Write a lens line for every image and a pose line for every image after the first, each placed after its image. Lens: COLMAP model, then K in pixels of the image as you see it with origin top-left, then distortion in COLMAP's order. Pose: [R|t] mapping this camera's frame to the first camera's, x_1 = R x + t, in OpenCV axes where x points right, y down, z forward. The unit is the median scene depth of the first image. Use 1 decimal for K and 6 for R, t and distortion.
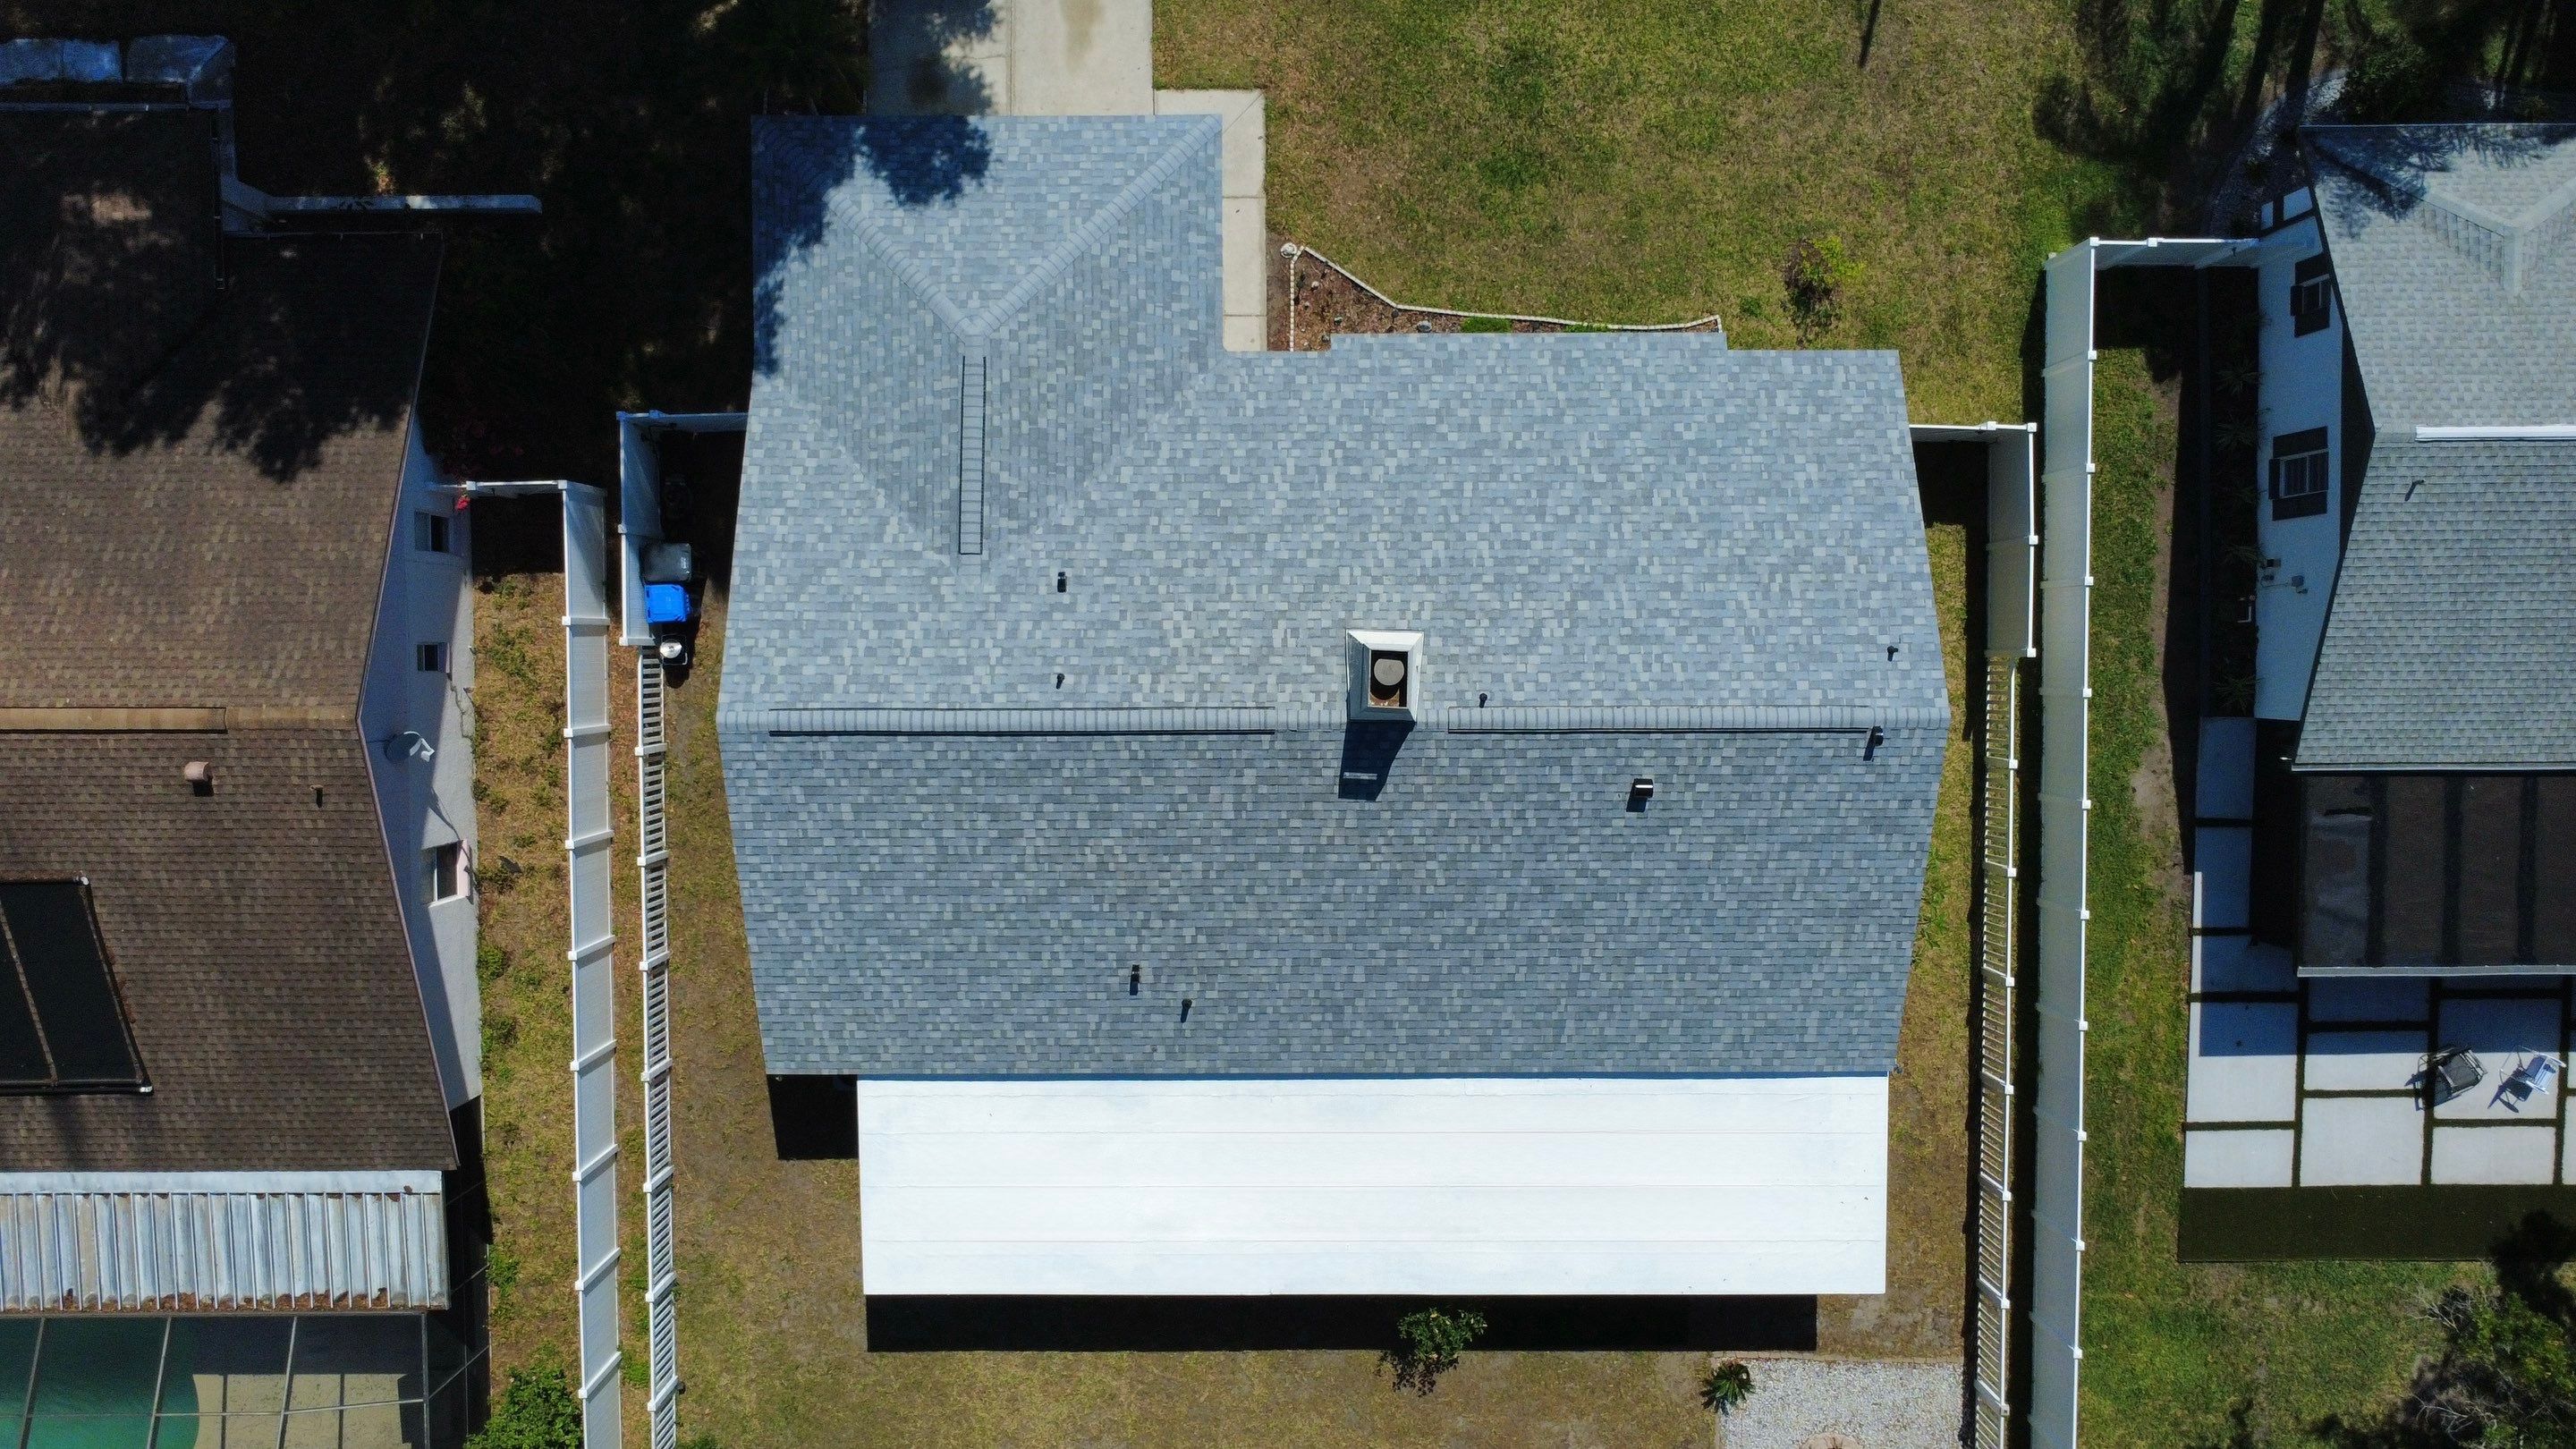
lens RADIAL K [[1874.4, 0, 1284.5], [0, 1874.4, 719.5], [0, 0, 1]] dist [-0.000466, 0.002789]
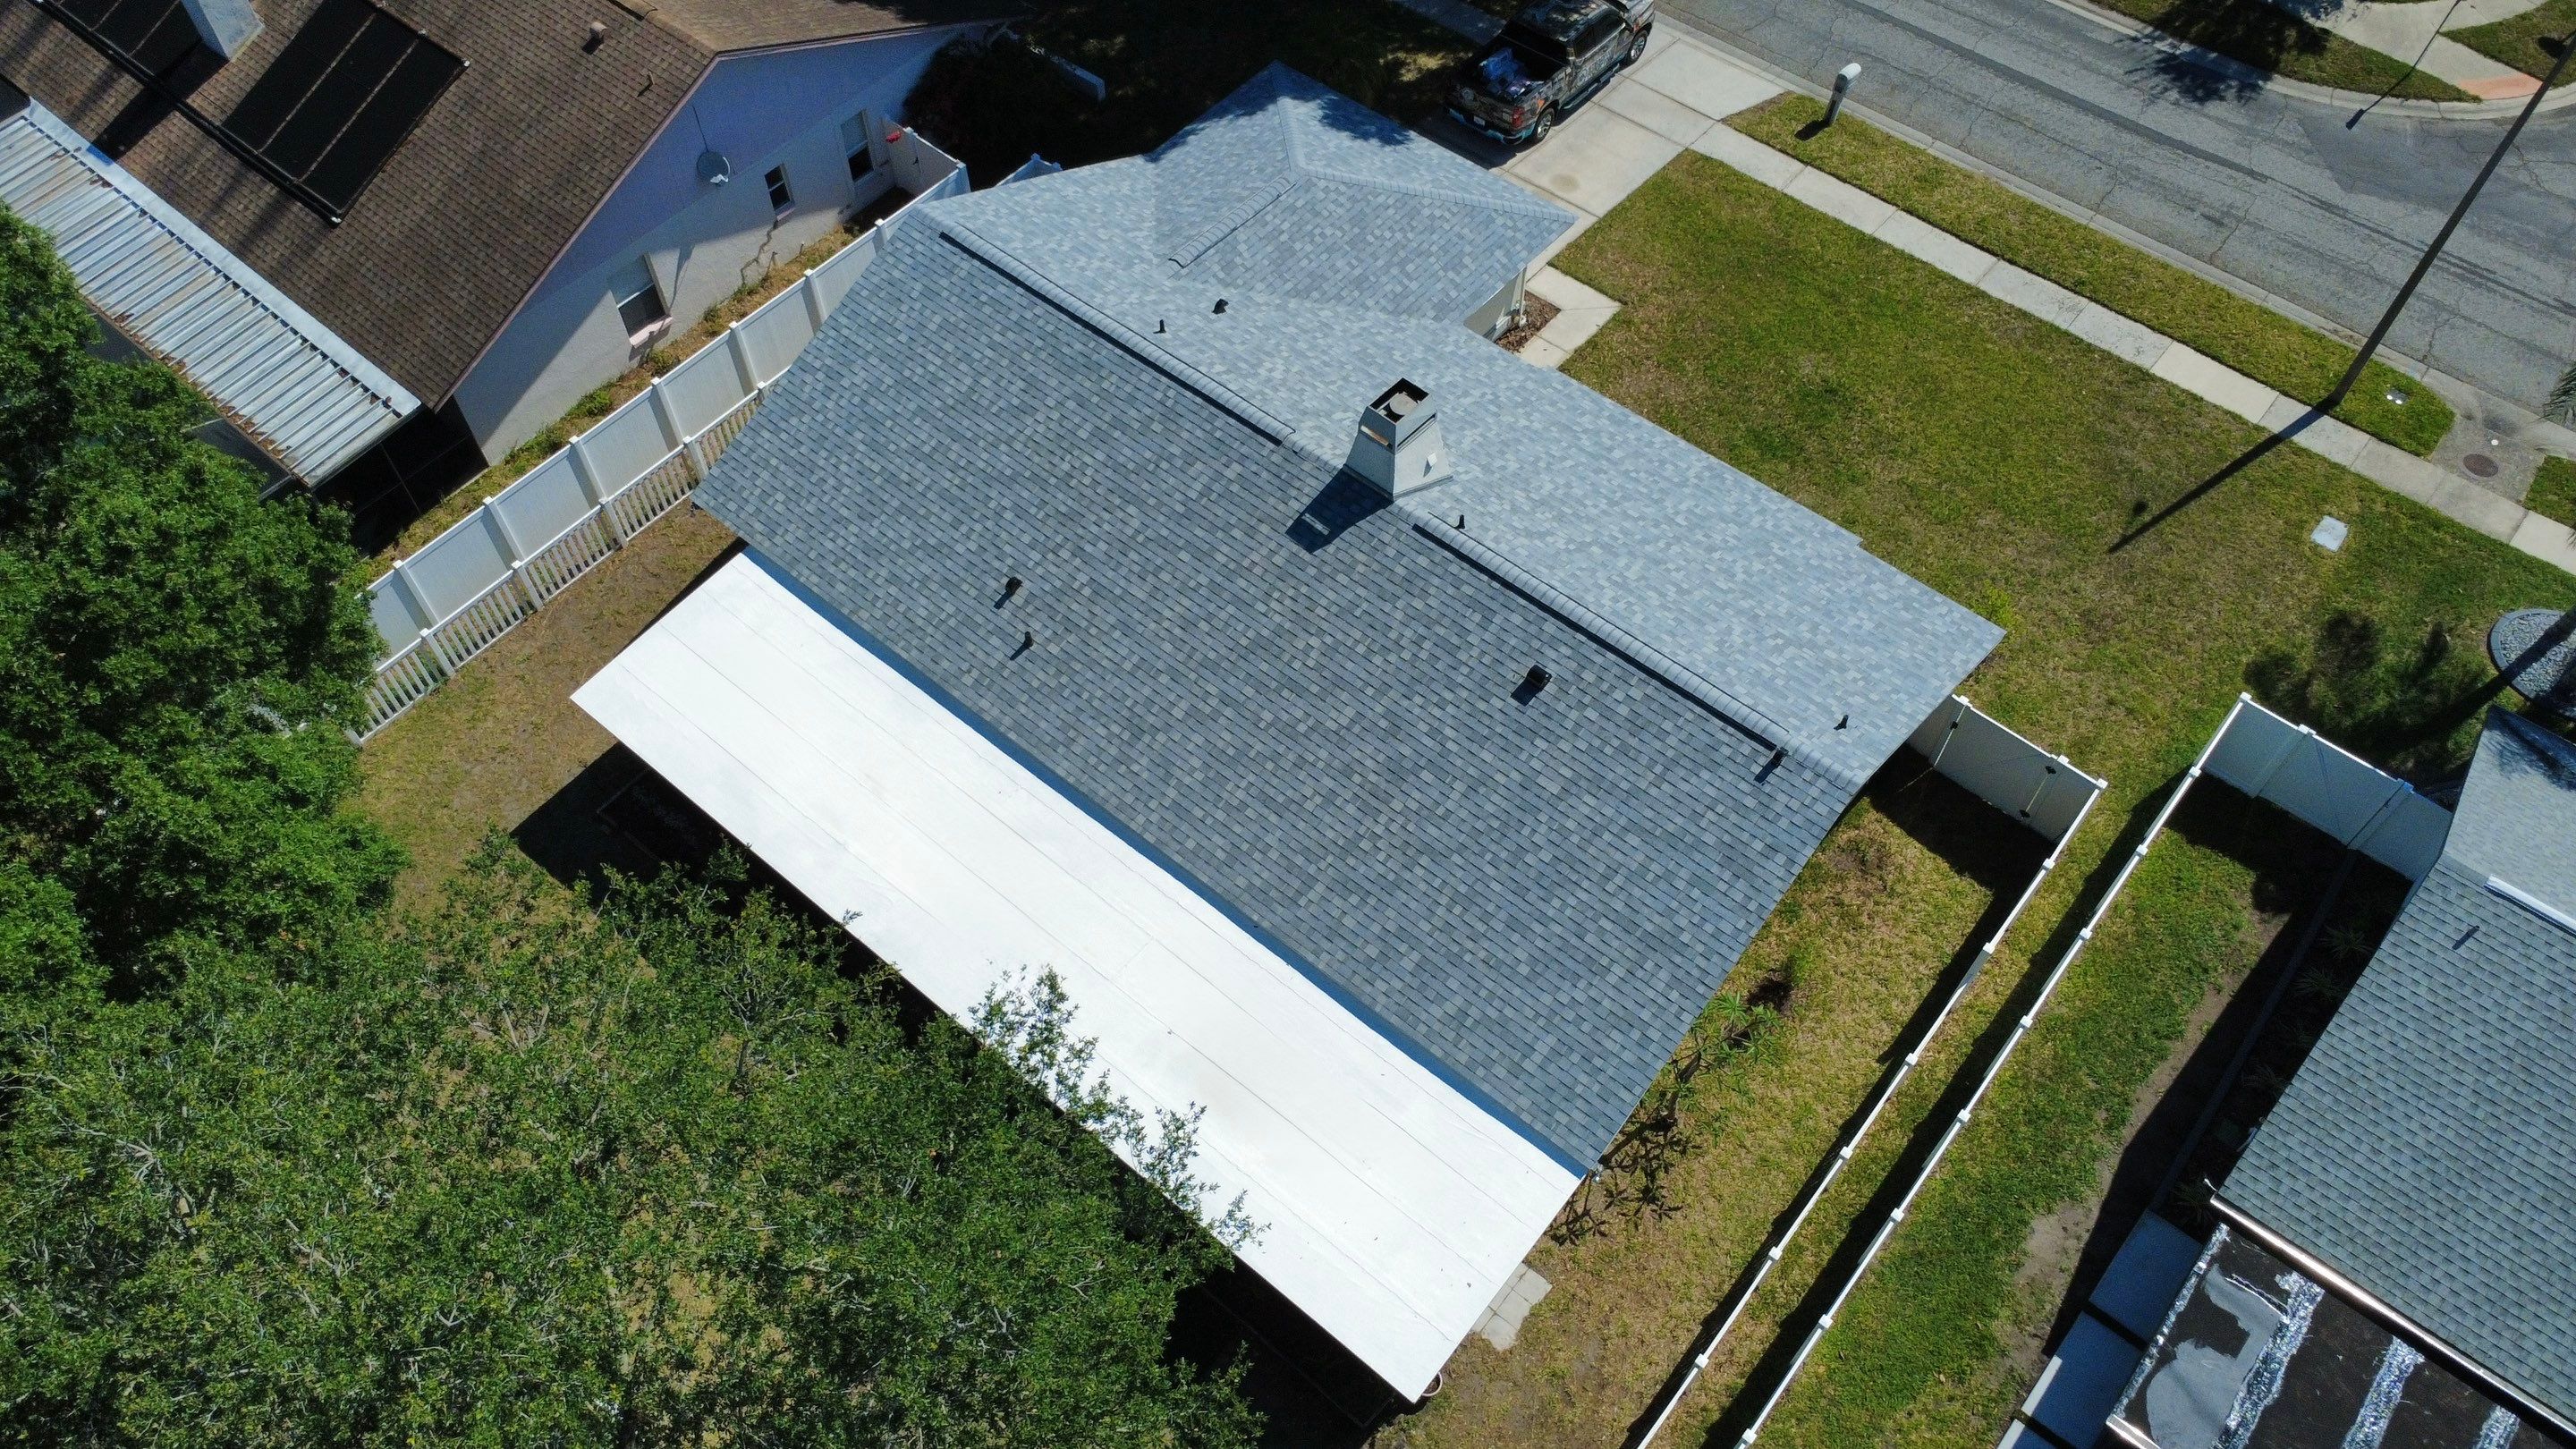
lens RADIAL K [[1874.4, 0, 1285.9], [0, 1874.4, 720.7], [0, 0, 1]] dist [-0.000466, 0.002789]
pose [[0.765574, 0.524030, -0.373215, 0.432519], [-0.643155, 0.609167, -0.463969, 0.539263], [-0.015784, 0.595237, 0.803395, 0.240337]]
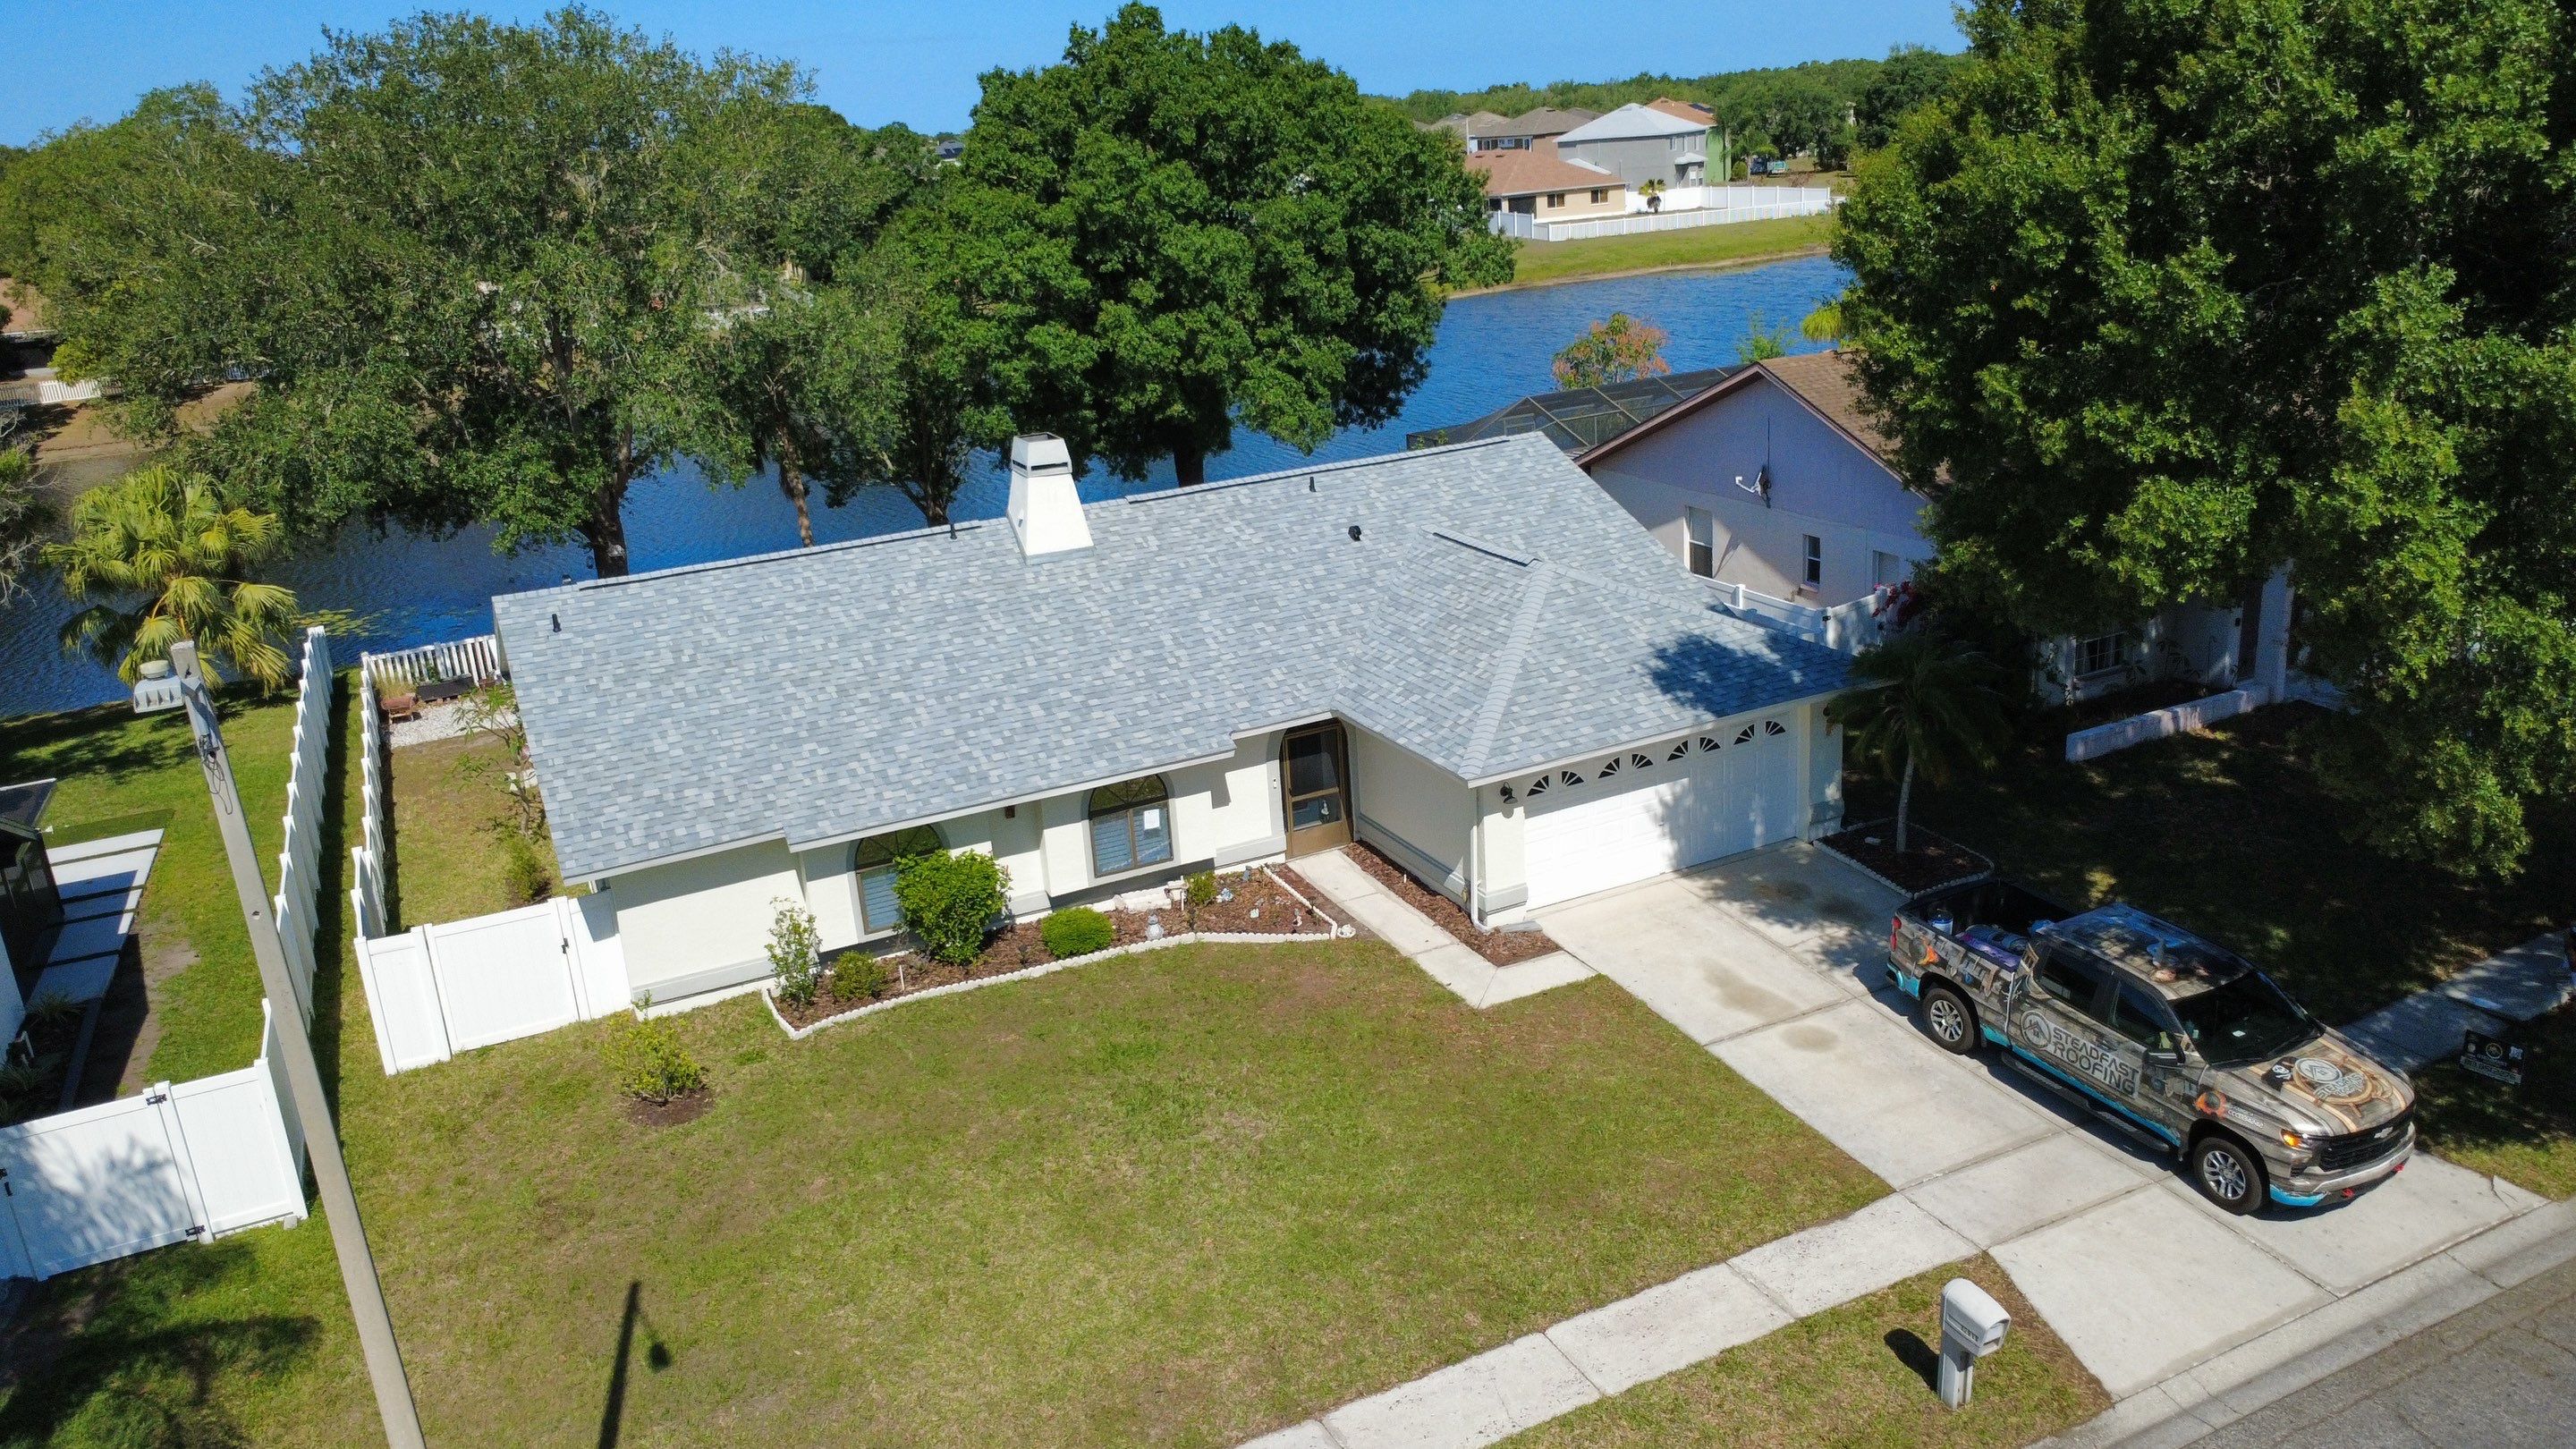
lens RADIAL K [[1874.4, 0, 1284.4], [0, 1874.4, 718.0], [0, 0, 1]] dist [-0.000466, 0.002789]
pose [[-0.901024, 0.185466, -0.392119, 0.352173], [-0.430935, -0.279563, 0.857986, -0.980453], [0.049505, 0.942044, 0.331817, 0.699374]]
